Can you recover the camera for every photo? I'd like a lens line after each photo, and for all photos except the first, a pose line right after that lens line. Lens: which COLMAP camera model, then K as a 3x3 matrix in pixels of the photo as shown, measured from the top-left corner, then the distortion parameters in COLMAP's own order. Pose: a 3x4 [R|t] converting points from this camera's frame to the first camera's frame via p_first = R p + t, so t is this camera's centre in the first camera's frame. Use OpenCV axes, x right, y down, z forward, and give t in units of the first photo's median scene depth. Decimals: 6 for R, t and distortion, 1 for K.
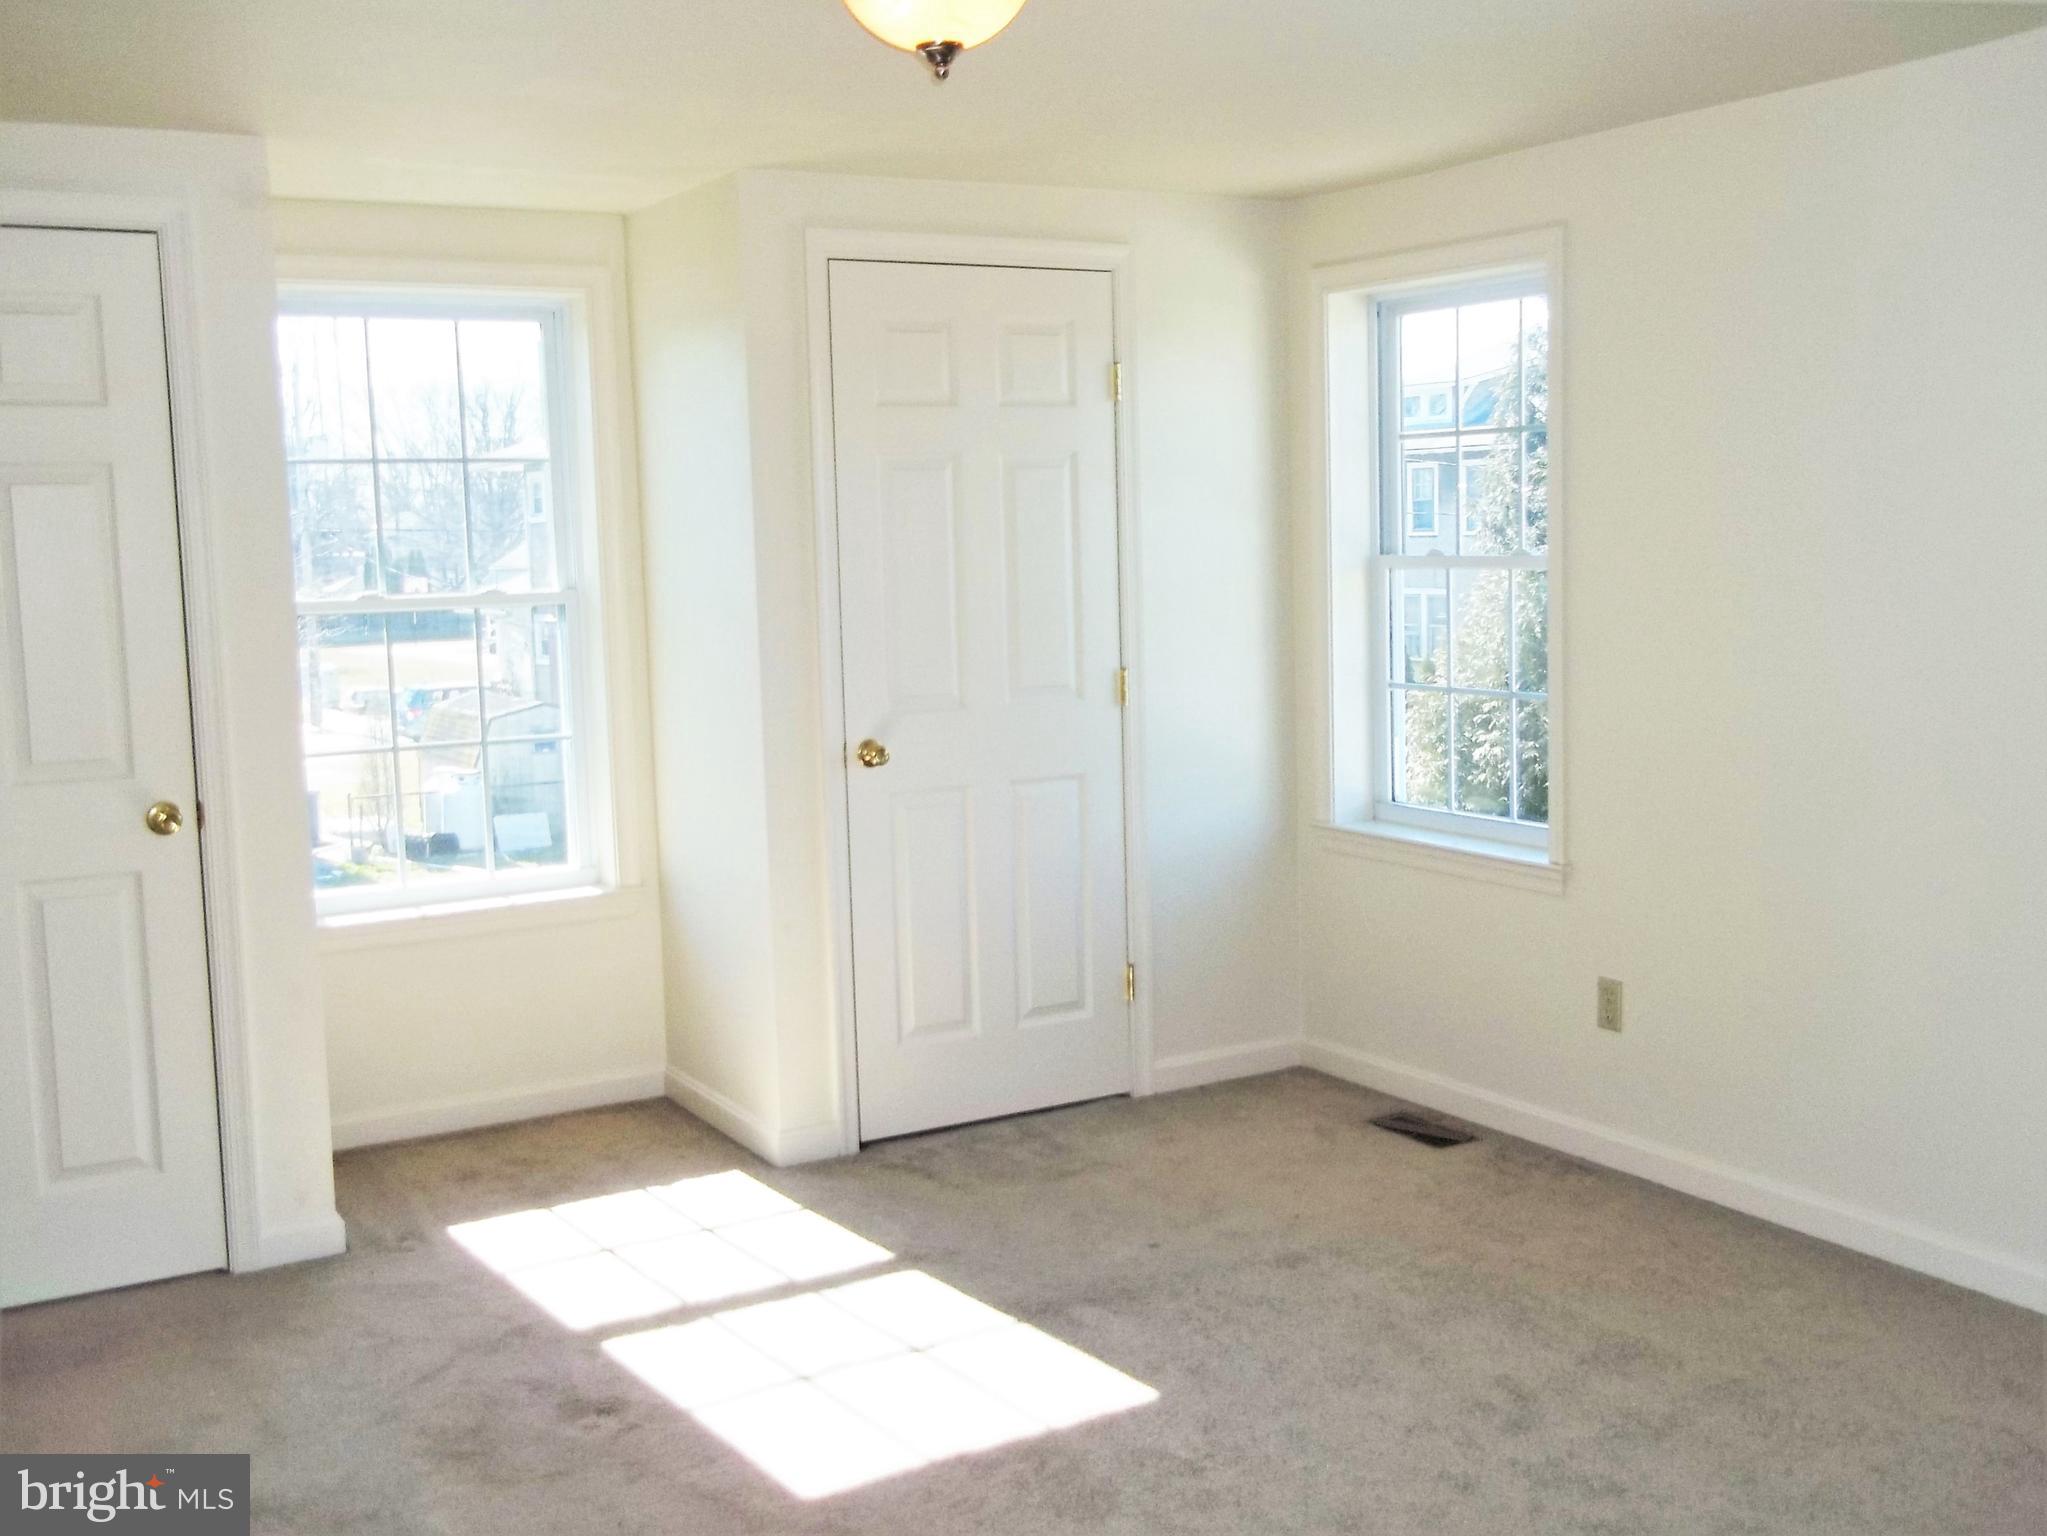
lens RADIAL K [[2143.8, 0, 1023.5], [0, 2143.8, 768.0], [0, 0, 1]] dist [-0.158309, 0.778392]
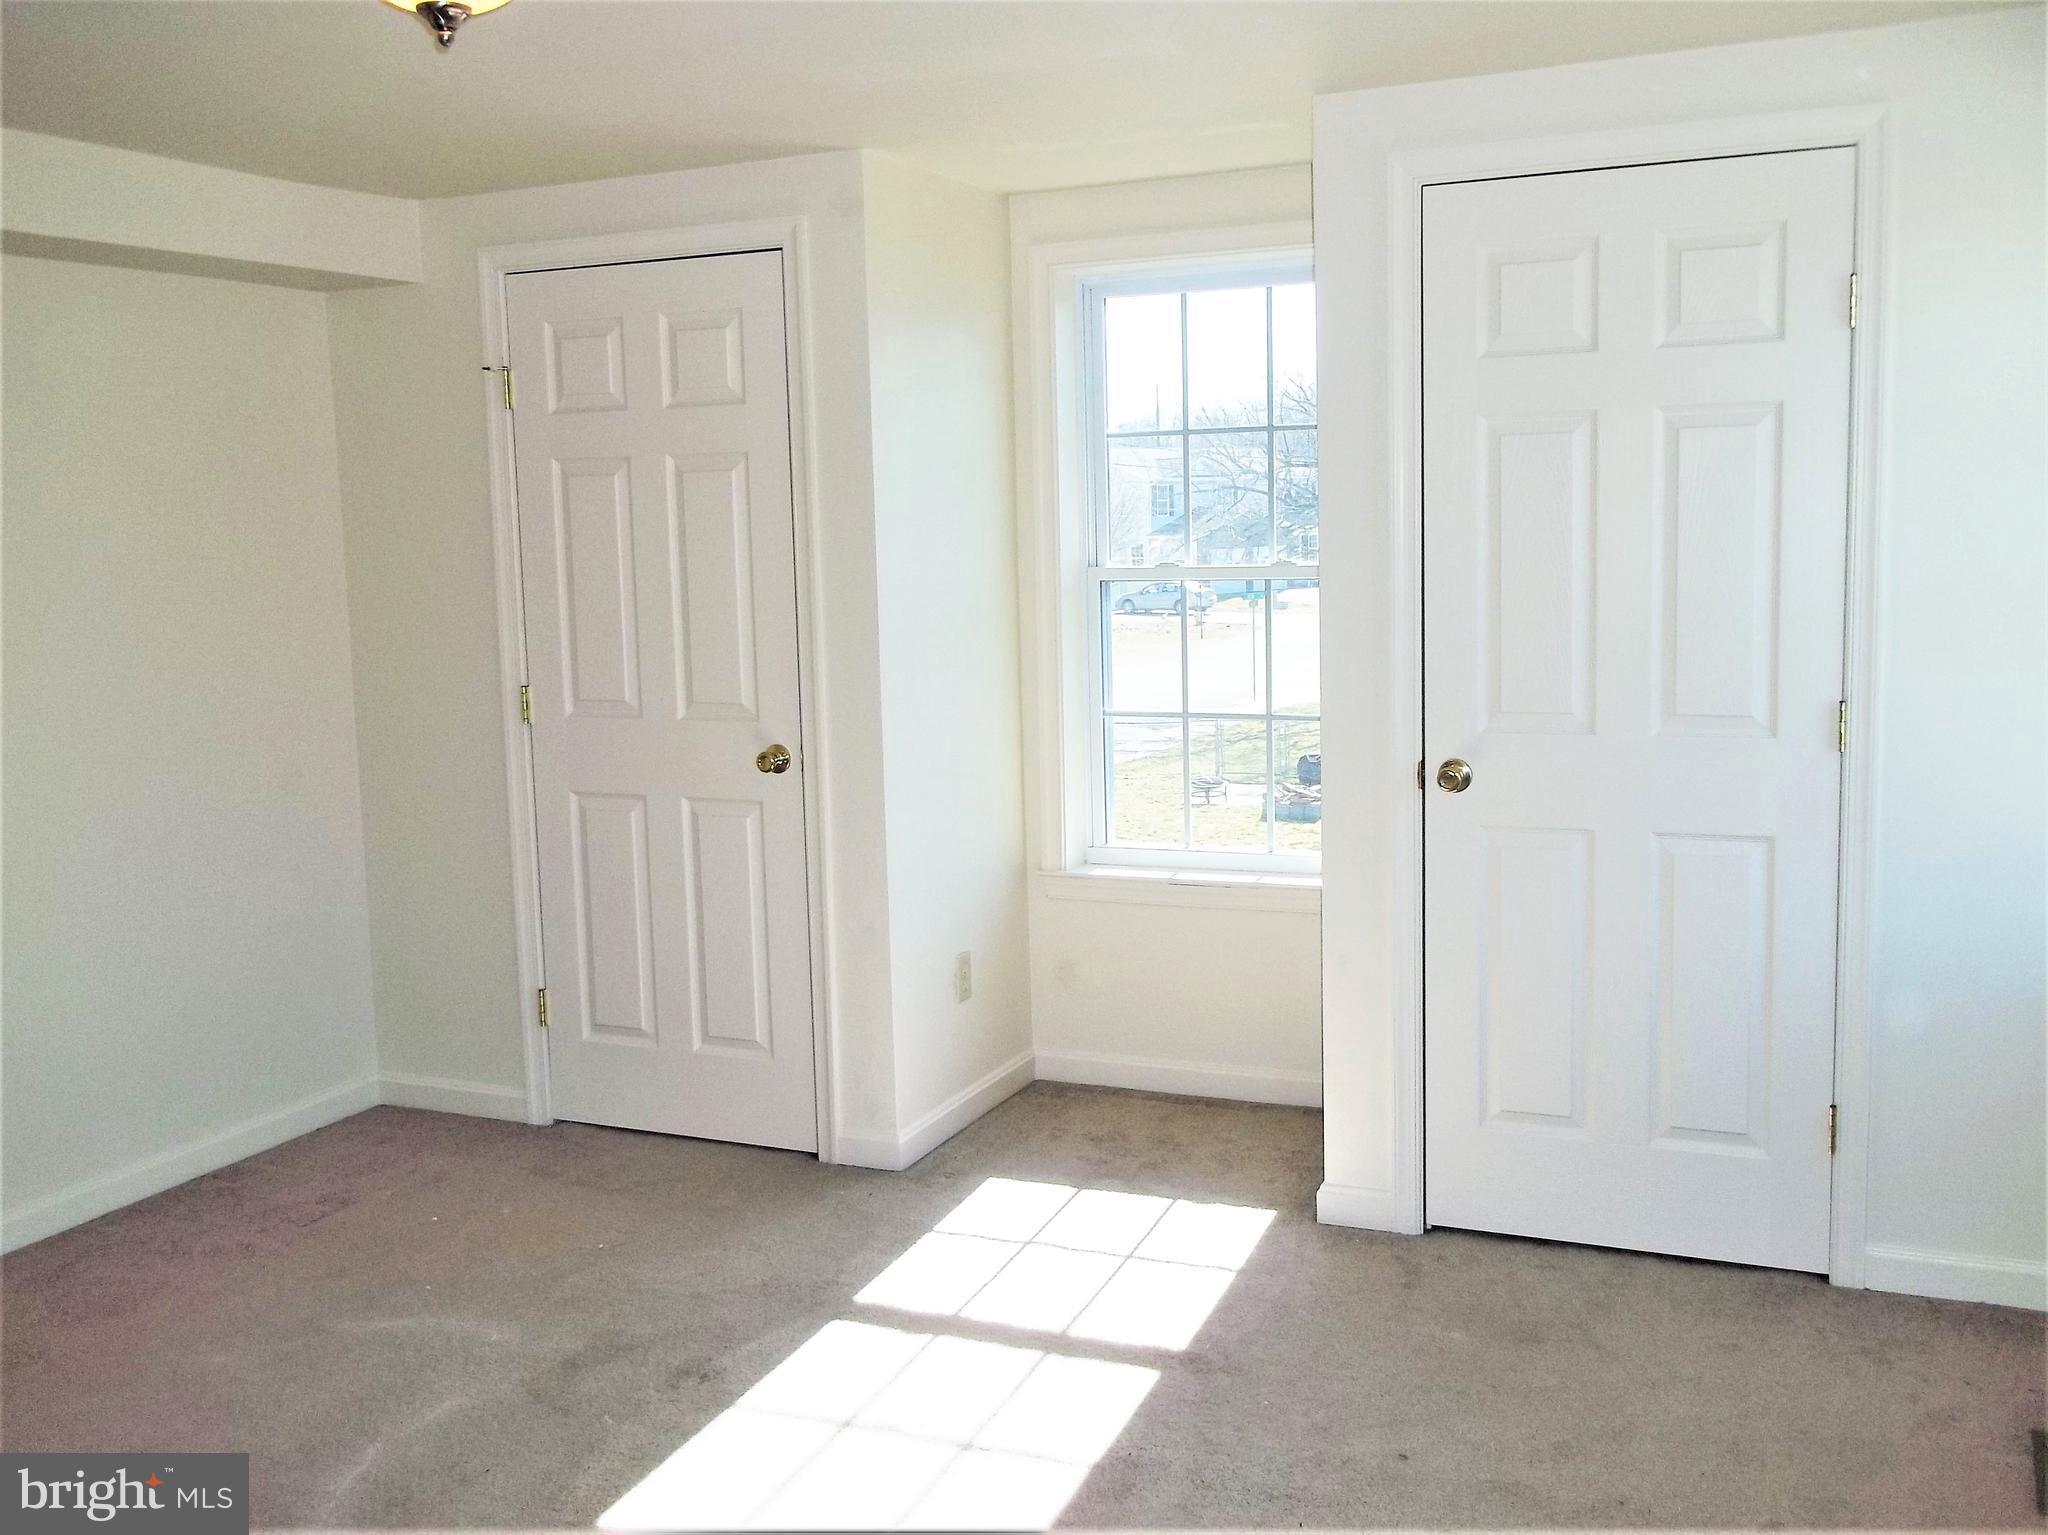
lens RADIAL K [[1993.6, 0, 1024.0], [0, 1993.6, 767.5], [0, 0, 1]] dist [0.012344, 0.015928]
pose [[0.572657, 0.116571, -0.811465, 0.500639], [-0.080066, 0.993059, 0.086155, -0.068643], [0.815876, 0.015634, 0.578016, 0.435029]]
